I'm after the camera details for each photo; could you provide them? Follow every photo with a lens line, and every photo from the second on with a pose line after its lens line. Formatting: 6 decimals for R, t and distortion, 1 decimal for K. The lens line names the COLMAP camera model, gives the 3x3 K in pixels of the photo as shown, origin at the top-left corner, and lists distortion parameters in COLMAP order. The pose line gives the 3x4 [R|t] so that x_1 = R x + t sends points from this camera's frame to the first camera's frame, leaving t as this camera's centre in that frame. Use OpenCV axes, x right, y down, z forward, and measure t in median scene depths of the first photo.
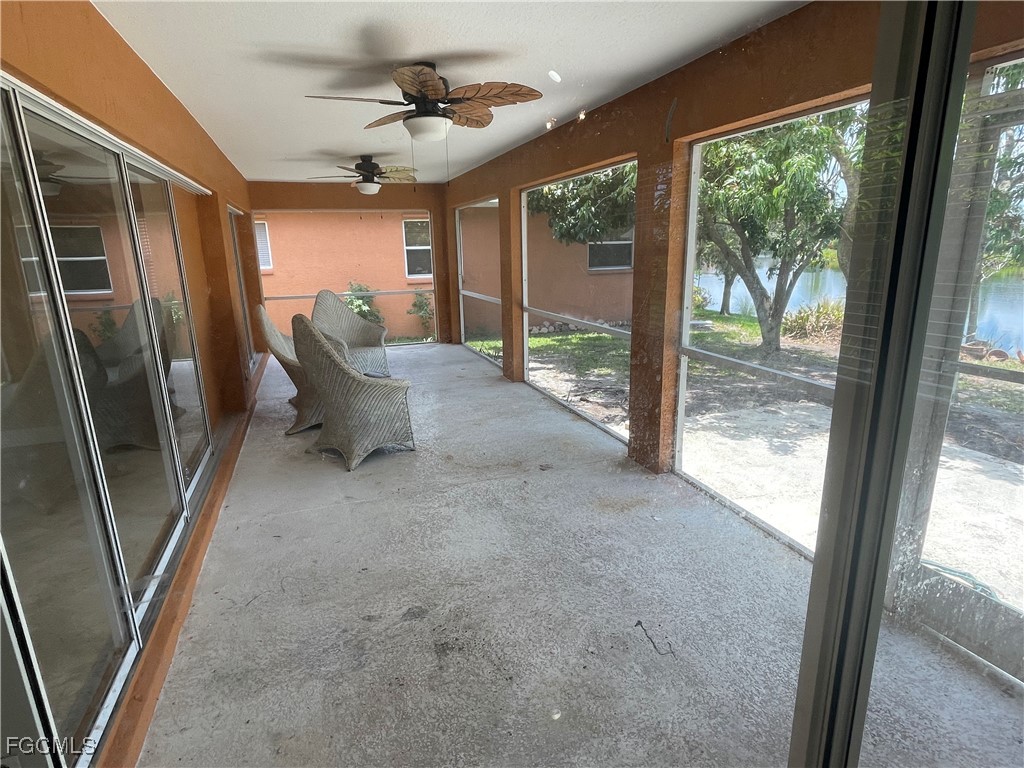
lens RADIAL K [[553.3, 0, 504.5], [0, 553.3, 384.5], [0, 0, 1]] dist [-0.003164, -0.002242]
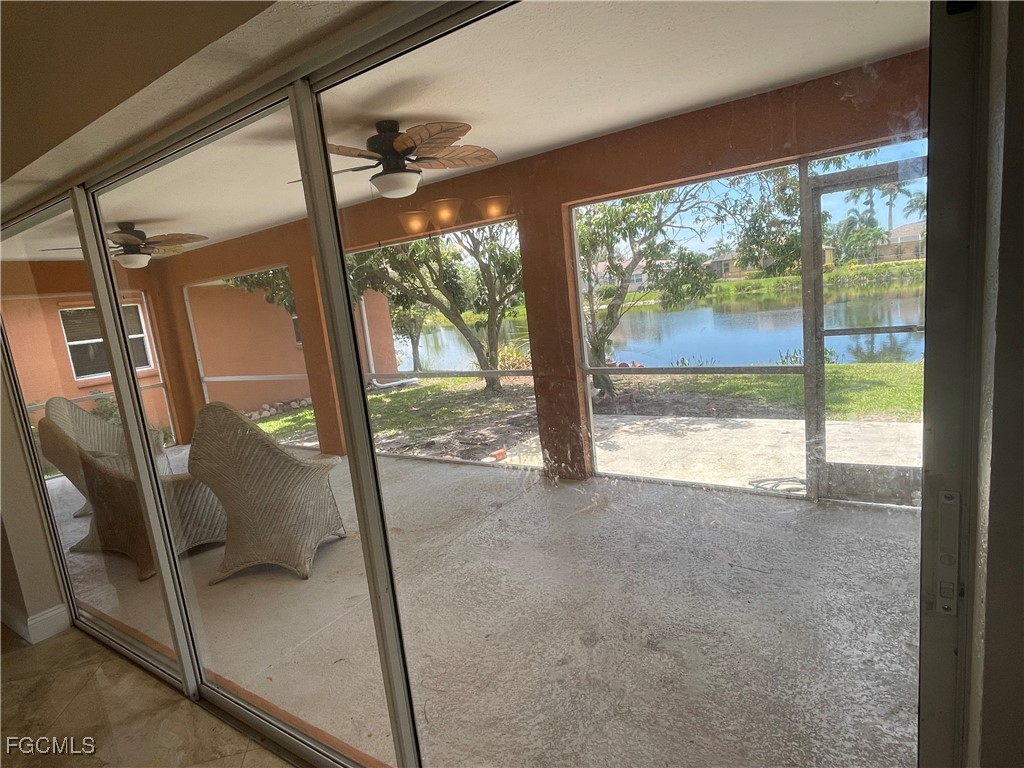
lens RADIAL K [[553.3, 0, 504.5], [0, 553.3, 384.5], [0, 0, 1]] dist [-0.003164, -0.002242]
pose [[0.795885, -0.160752, 0.583717, -0.318587], [0.236048, 0.970203, -0.054658, -0.006215], [-0.557537, 0.181287, 0.810116, 0.076105]]
